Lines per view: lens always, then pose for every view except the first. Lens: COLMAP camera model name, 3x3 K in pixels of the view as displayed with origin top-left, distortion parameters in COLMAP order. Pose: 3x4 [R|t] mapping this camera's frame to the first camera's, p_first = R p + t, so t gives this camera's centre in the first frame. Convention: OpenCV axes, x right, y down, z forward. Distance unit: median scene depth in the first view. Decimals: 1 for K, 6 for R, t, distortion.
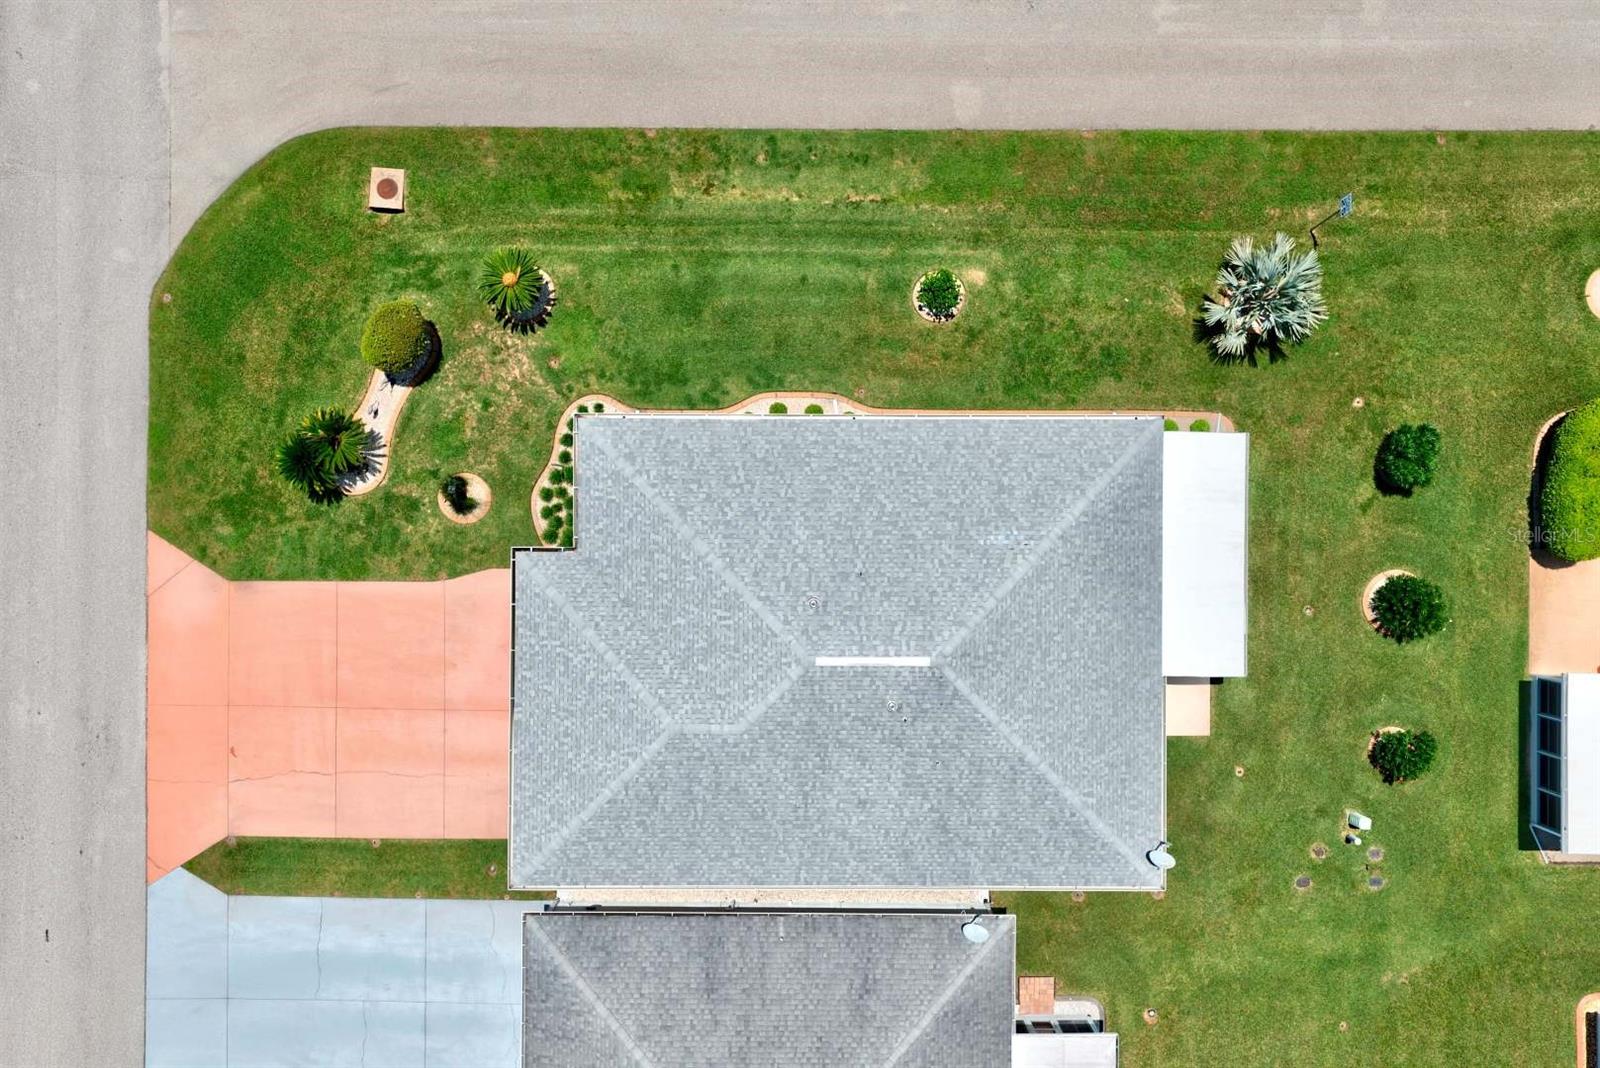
lens RADIAL K [[1315.7, 0, 807.7], [0, 1315.7, 522.8], [0, 0, 1]] dist [0.035676, -0.047863]
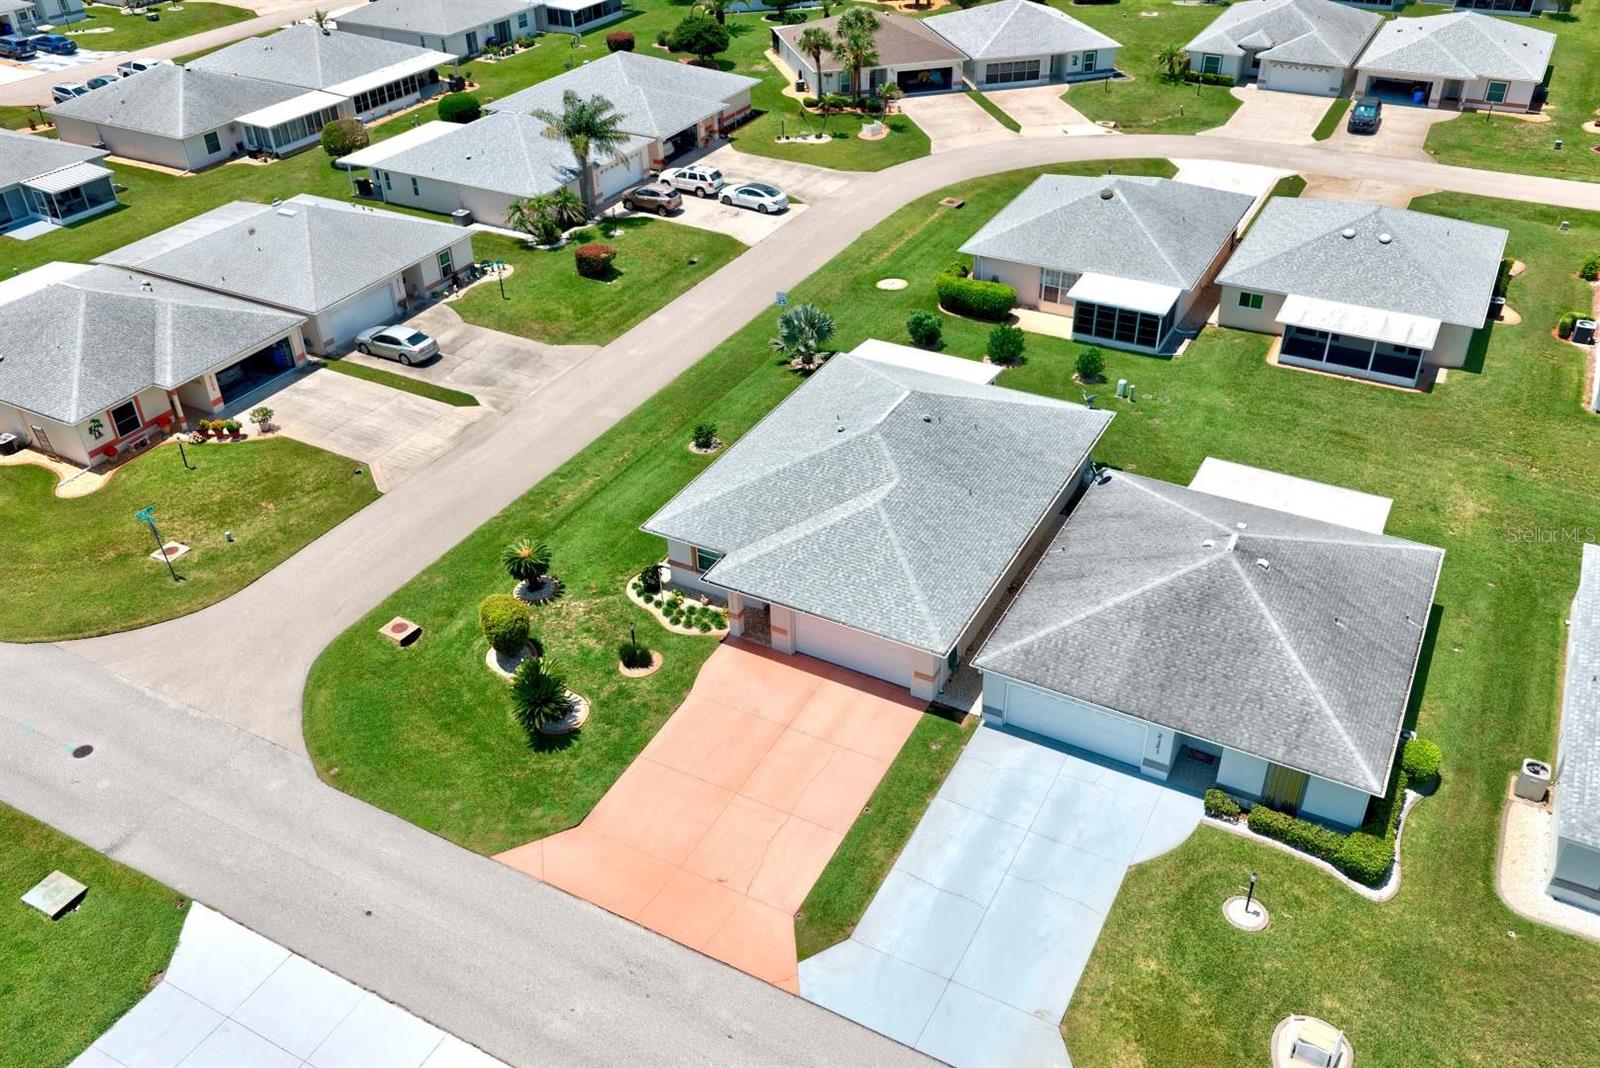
lens RADIAL K [[1315.7, 0, 807.7], [0, 1315.7, 522.8], [0, 0, 1]] dist [0.035676, -0.047863]
pose [[0.470778, -0.499845, 0.726996, -0.991283], [0.881928, 0.244317, -0.403127, 0.564480], [0.023883, 0.830942, 0.555846, 0.231963]]
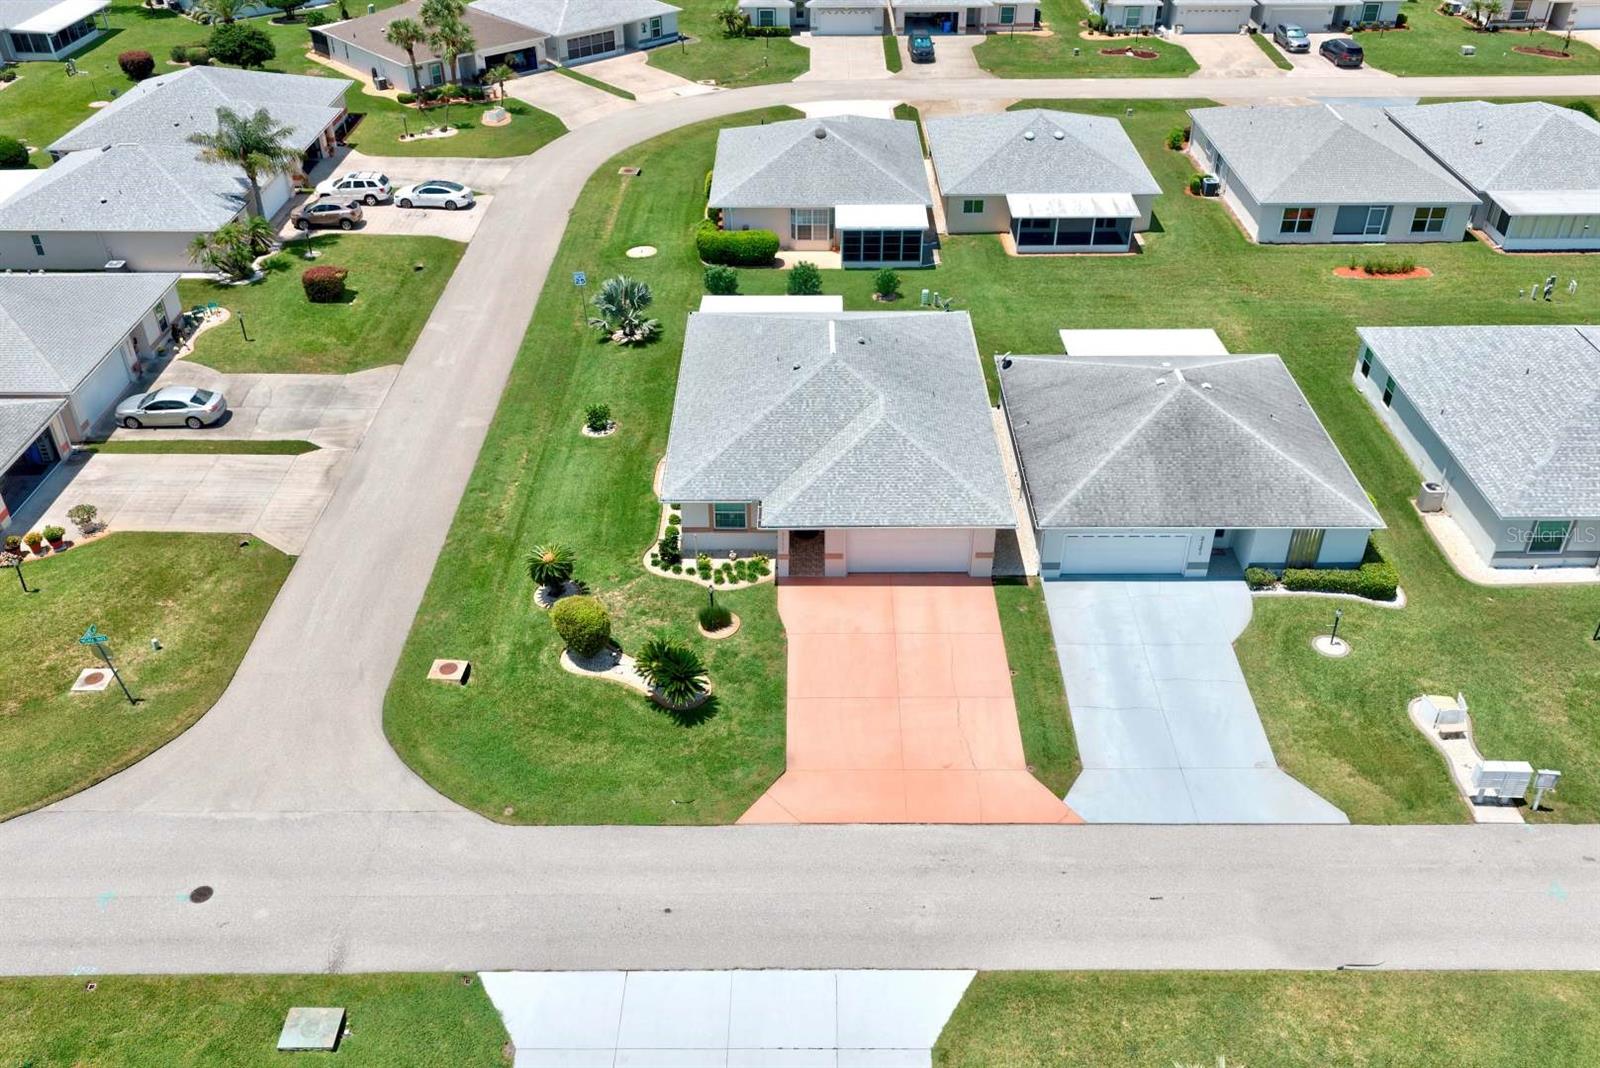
lens RADIAL K [[1337.6, 0, 808.7], [0, 1337.6, 530.1], [0, 0, 1]] dist [0.042595, -0.072734]
pose [[-0.005637, -0.566963, 0.823724, -1.217155], [0.999960, -0.008885, 0.000727, 0.063245], [0.006907, 0.823695, 0.566991, 0.233477]]
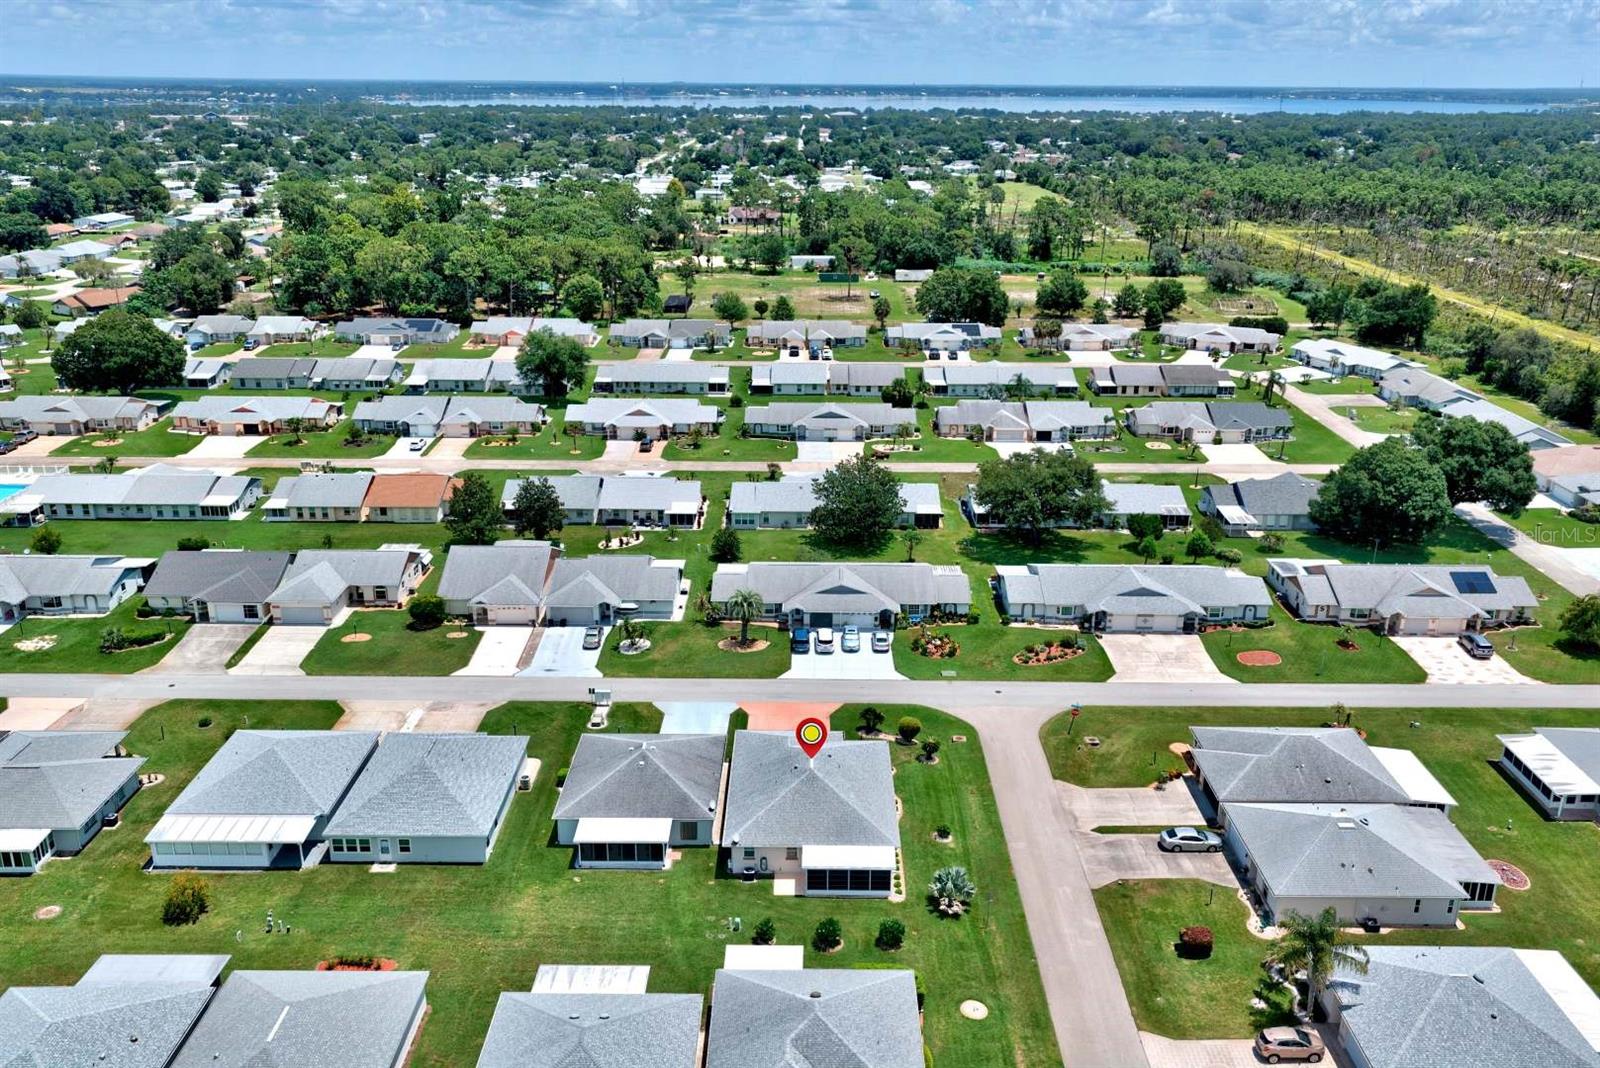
lens RADIAL K [[1315.7, 0, 807.7], [0, 1315.7, 522.8], [0, 0, 1]] dist [0.035676, -0.047863]
pose [[0.002334, 0.316649, -0.948540, 2.395914], [-0.999884, -0.013549, -0.006983, 0.124383], [-0.015063, 0.948446, 0.316581, -0.426004]]
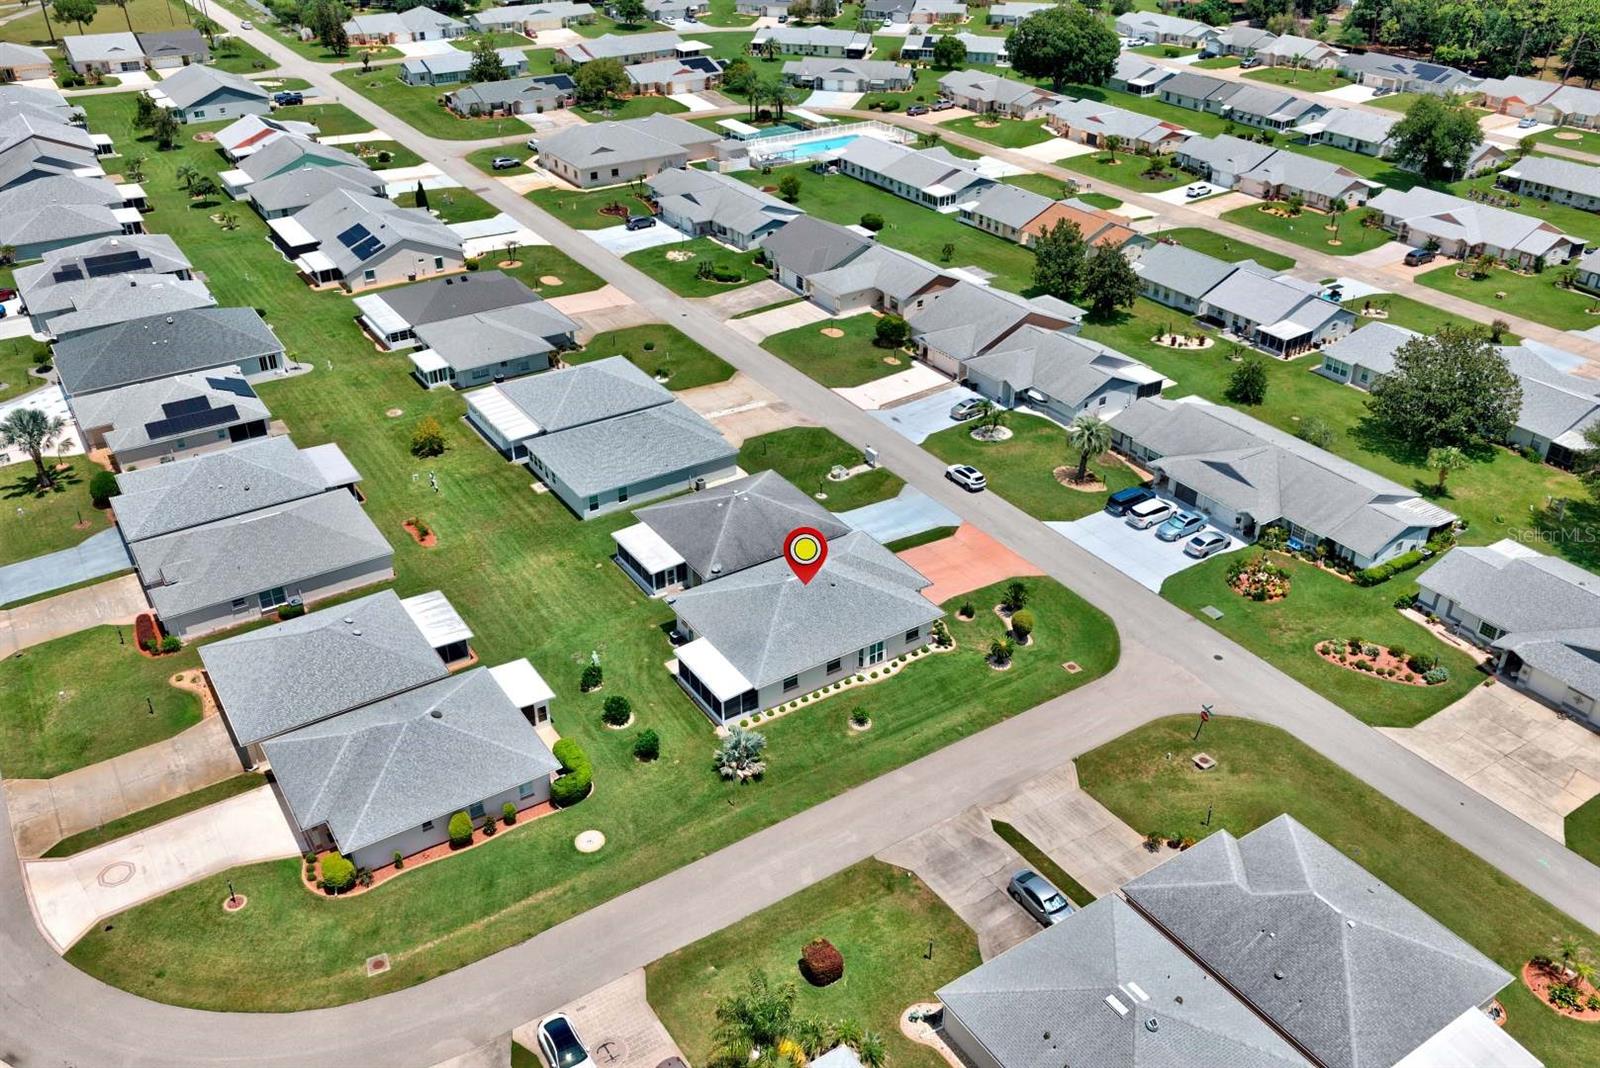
lens RADIAL K [[1311.3, 0, 800.0], [0, 1311.3, 534.0], [0, 0, 1]] dist [0.009863, -0.006444]
pose [[-0.835055, 0.279285, -0.474008, 1.165066], [-0.550125, -0.434516, 0.713133, -1.582689], [-0.006797, 0.856268, 0.516486, -0.445804]]
